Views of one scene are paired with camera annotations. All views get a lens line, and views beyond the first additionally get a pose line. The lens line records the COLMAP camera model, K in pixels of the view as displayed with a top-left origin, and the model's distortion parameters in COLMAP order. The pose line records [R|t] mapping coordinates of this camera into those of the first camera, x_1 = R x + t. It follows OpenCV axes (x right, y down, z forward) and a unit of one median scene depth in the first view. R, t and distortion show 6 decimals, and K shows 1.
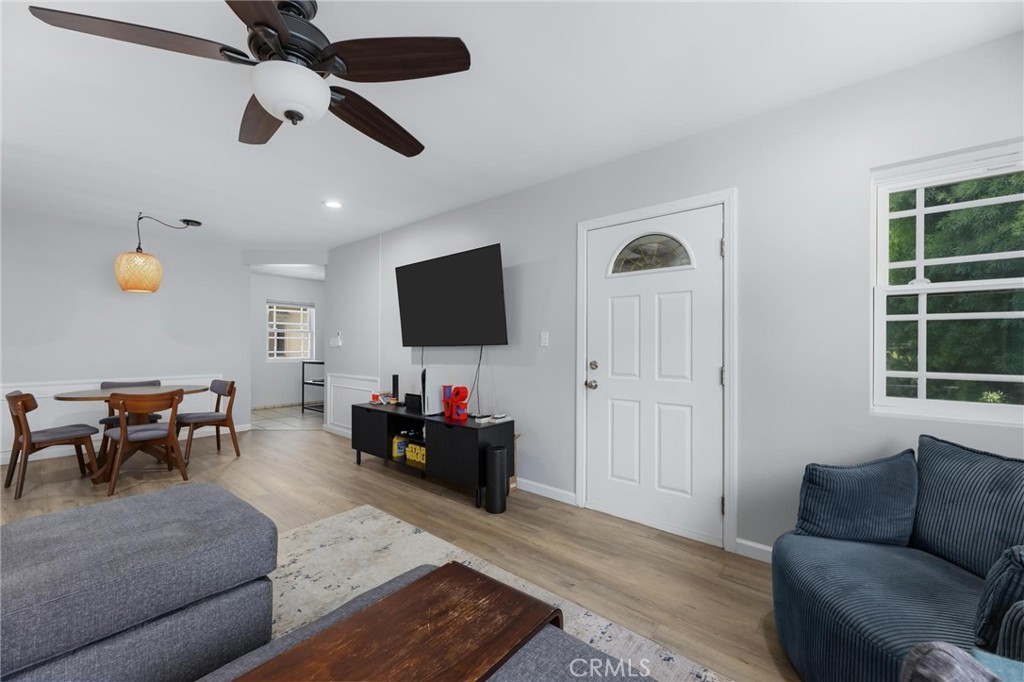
lens RADIAL K [[407.0, 0, 513.1], [0, 407.0, 344.5], [0, 0, 1]] dist [0.000077, 0.000070]
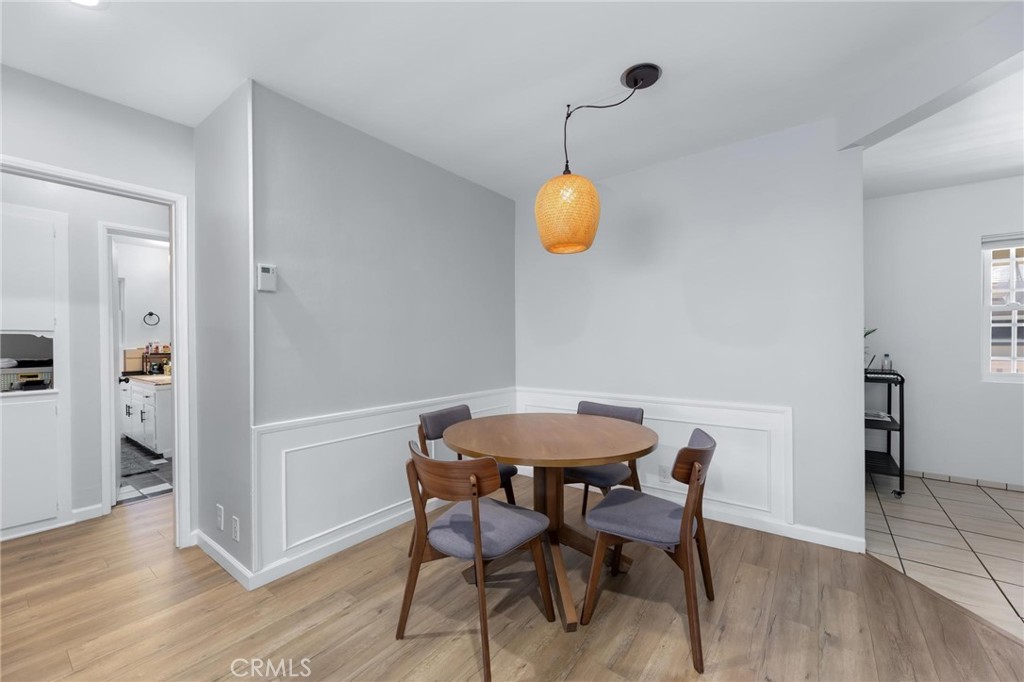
lens RADIAL K [[407.0, 0, 513.1], [0, 407.0, 344.5], [0, 0, 1]] dist [0.000077, 0.000070]
pose [[0.056190, -0.002717, -0.998416, -0.369625], [0.011119, 0.999936, -0.002096, 0.001374], [0.998358, -0.010984, 0.056216, 0.889689]]
